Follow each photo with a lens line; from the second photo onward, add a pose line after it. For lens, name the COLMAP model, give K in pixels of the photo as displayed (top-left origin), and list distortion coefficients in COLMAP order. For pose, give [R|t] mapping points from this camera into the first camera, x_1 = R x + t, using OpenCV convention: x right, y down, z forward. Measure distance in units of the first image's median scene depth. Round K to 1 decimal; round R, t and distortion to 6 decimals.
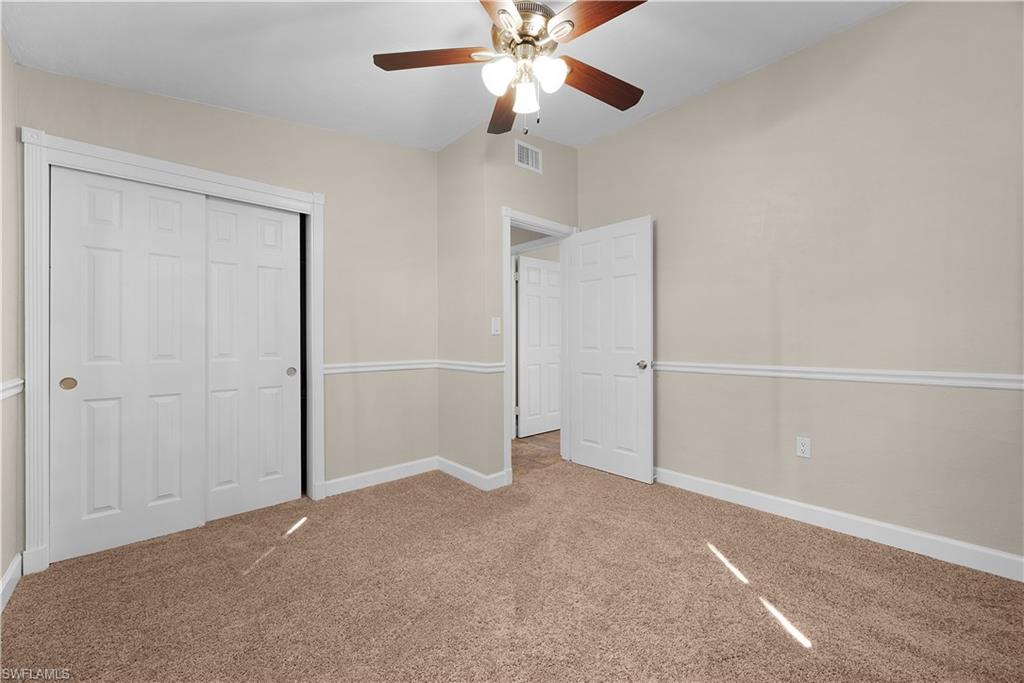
lens RADIAL K [[407.2, 0, 515.1], [0, 407.2, 339.1], [0, 0, 1]] dist [-0.002169, 0.000179]
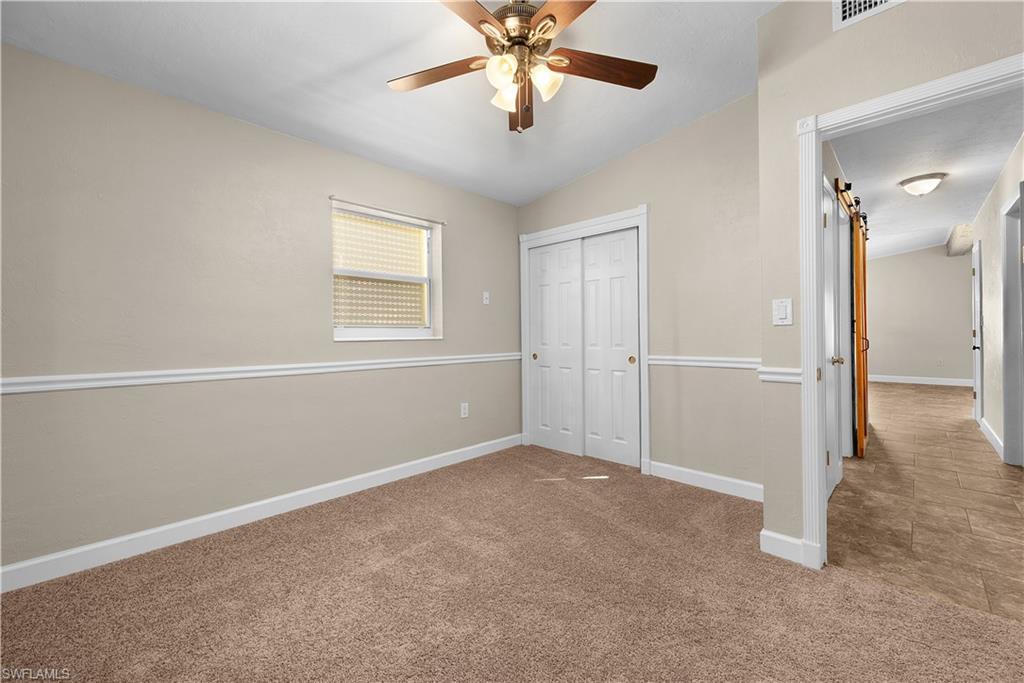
lens RADIAL K [[407.2, 0, 509.3], [0, 407.2, 337.7], [0, 0, 1]] dist [-0.002169, 0.000179]
pose [[0.045395, 0.006323, -0.998949, 0.653283], [0.007108, 0.999953, 0.006653, 0.002556], [0.998944, -0.007402, 0.045347, 0.586948]]
